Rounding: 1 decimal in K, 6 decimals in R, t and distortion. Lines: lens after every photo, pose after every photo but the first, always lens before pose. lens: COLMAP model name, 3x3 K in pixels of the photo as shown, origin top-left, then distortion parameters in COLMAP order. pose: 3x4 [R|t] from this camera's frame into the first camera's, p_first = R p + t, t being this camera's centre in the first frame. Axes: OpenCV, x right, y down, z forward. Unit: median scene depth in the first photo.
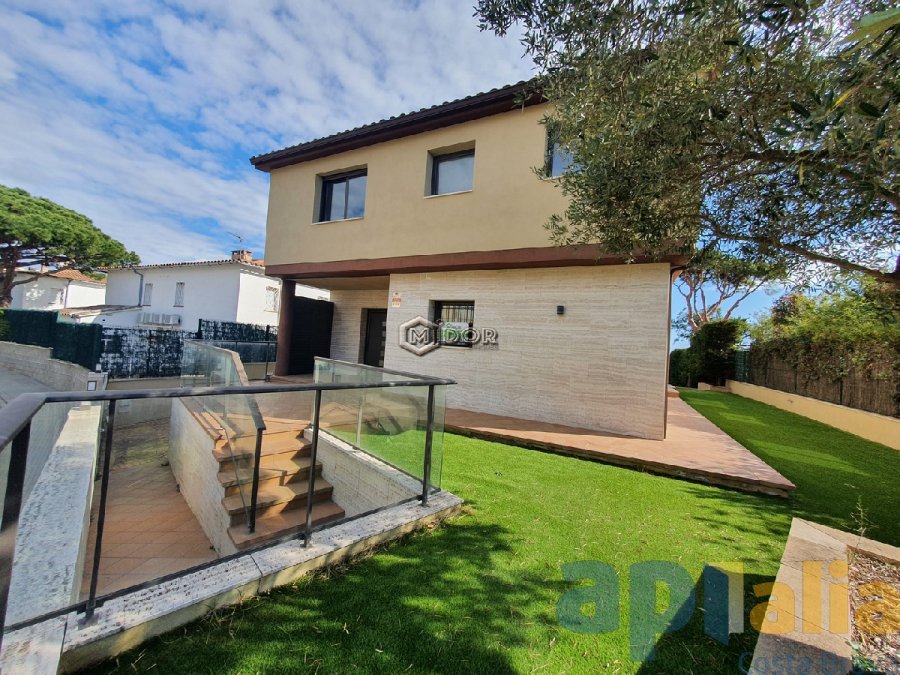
lens RADIAL K [[351.2, 0, 447.1], [0, 351.2, 331.8], [0, 0, 1]] dist [0.005044, -0.000793]
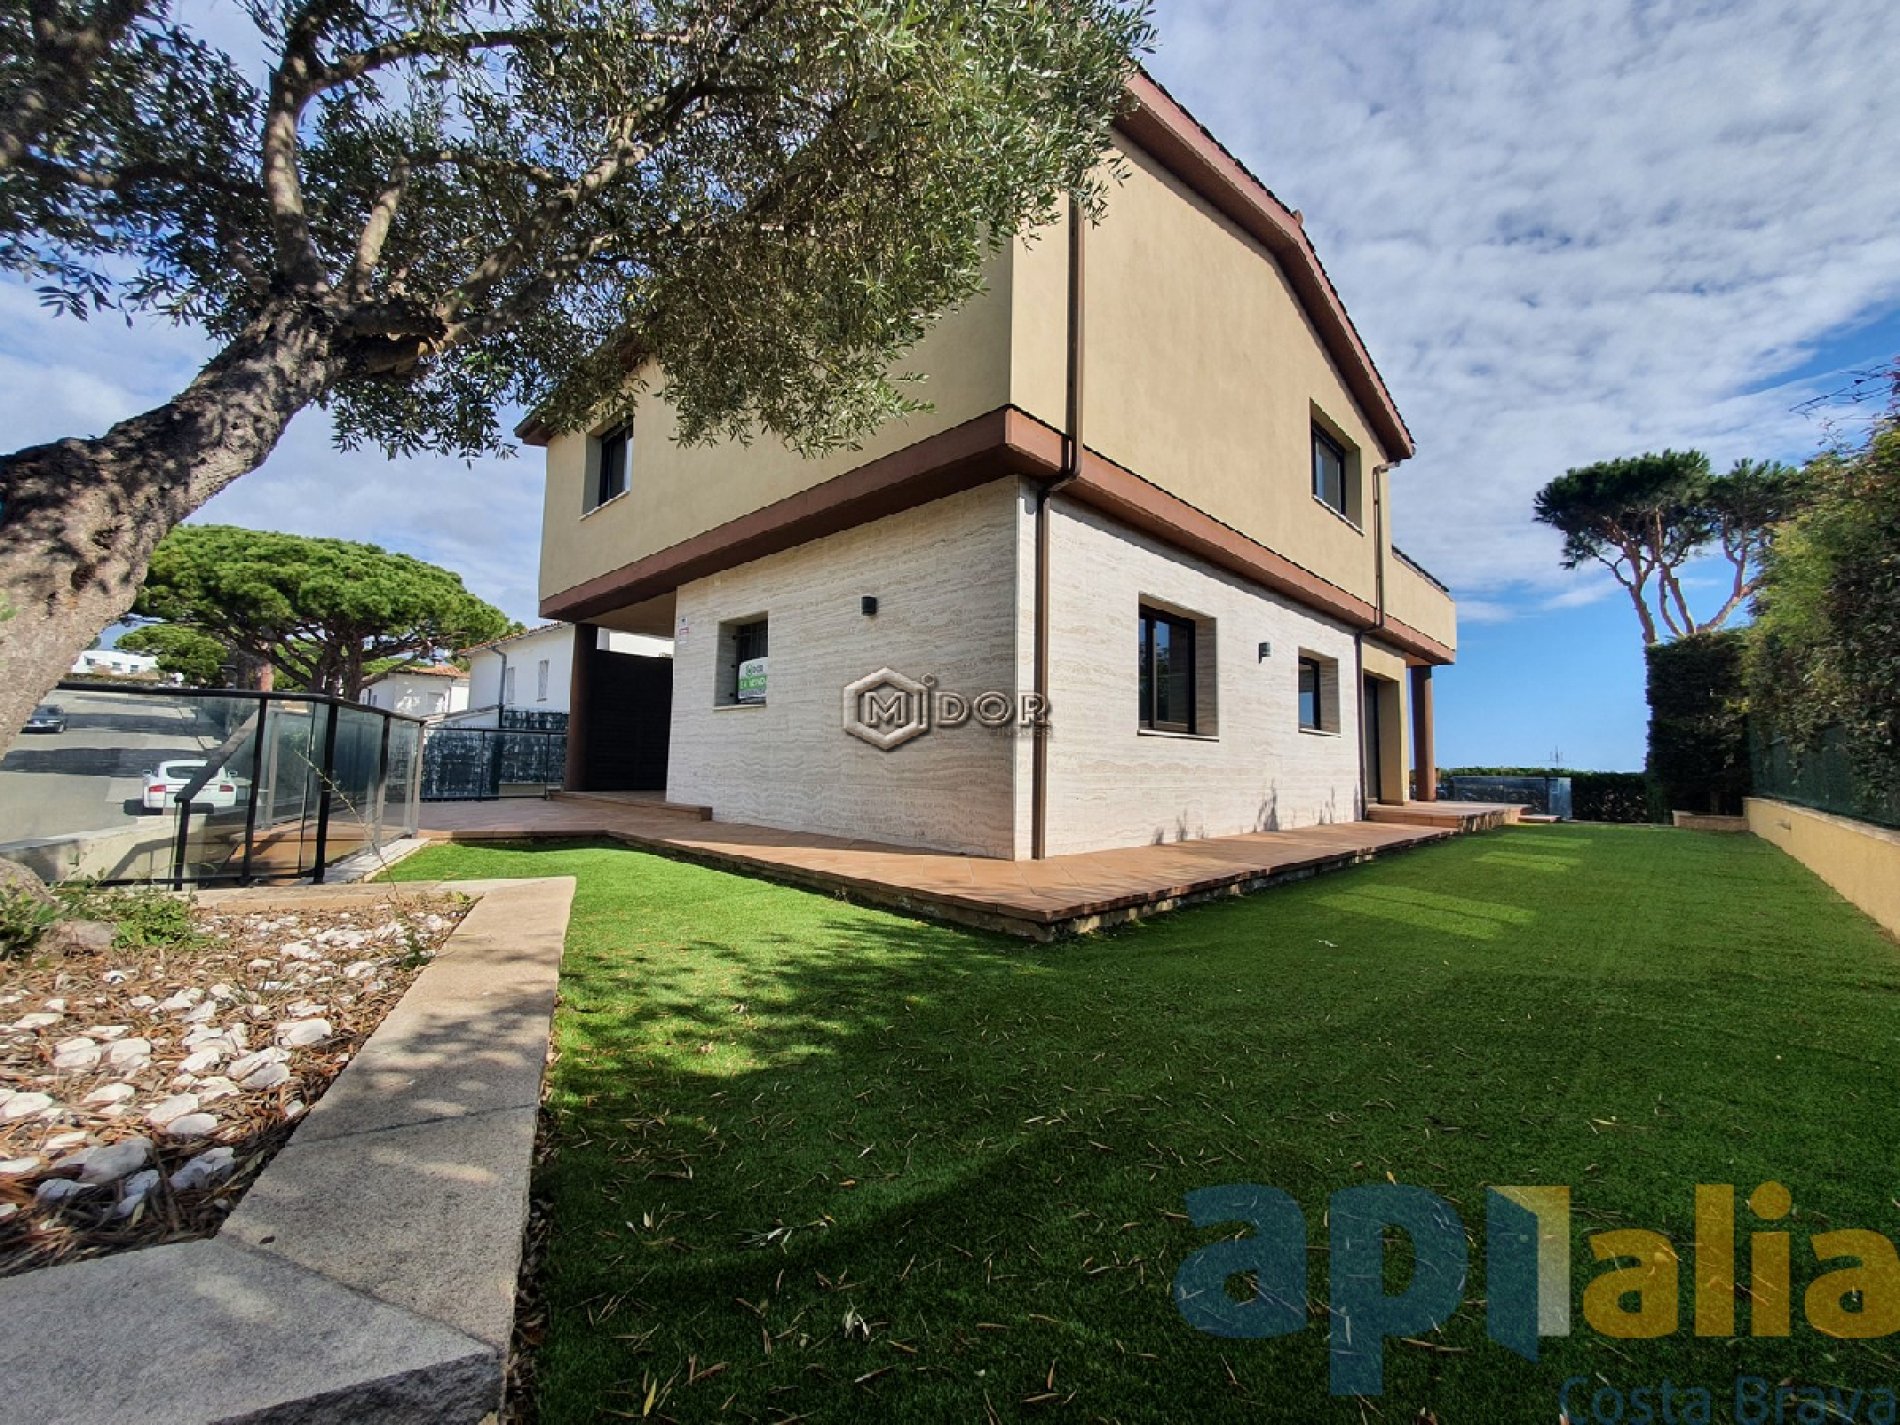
lens RADIAL K [[741.4, 0, 947.4], [0, 741.4, 706.6], [0, 0, 1]] dist [0.005044, -0.000793]
pose [[0.949810, -0.068040, -0.305337, 0.580151], [0.050023, 0.996535, -0.066457, 0.120239], [0.308801, 0.047847, 0.949922, 0.043322]]
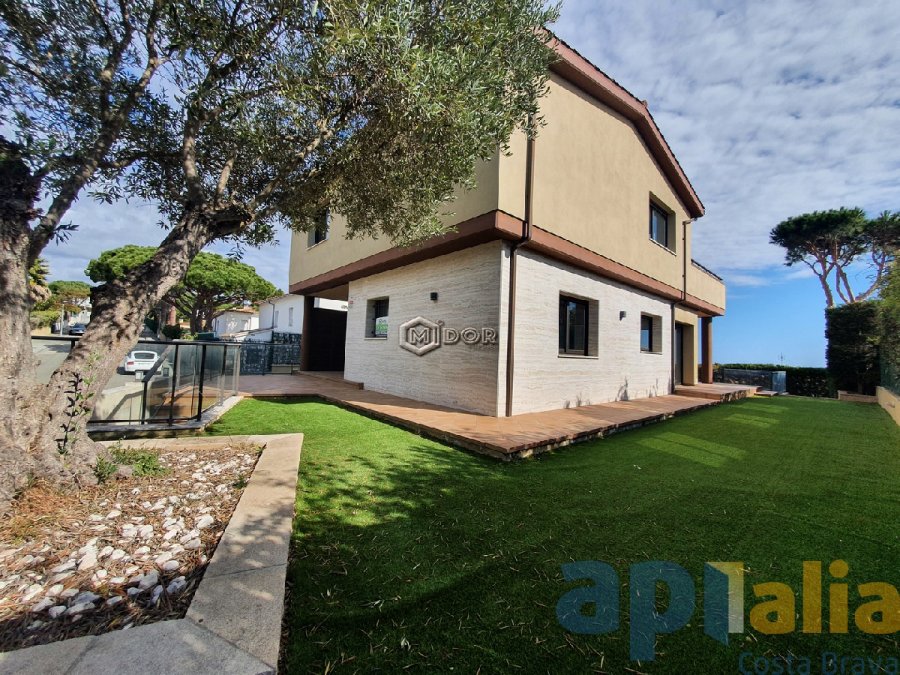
lens RADIAL K [[351.2, 0, 448.8], [0, 351.2, 333.8], [0, 0, 1]] dist [0.005044, -0.000793]
pose [[0.924399, -0.048314, -0.378355, 0.606182], [0.033115, 0.998366, -0.046580, 0.081765], [0.379987, 0.030530, 0.924488, 0.020061]]
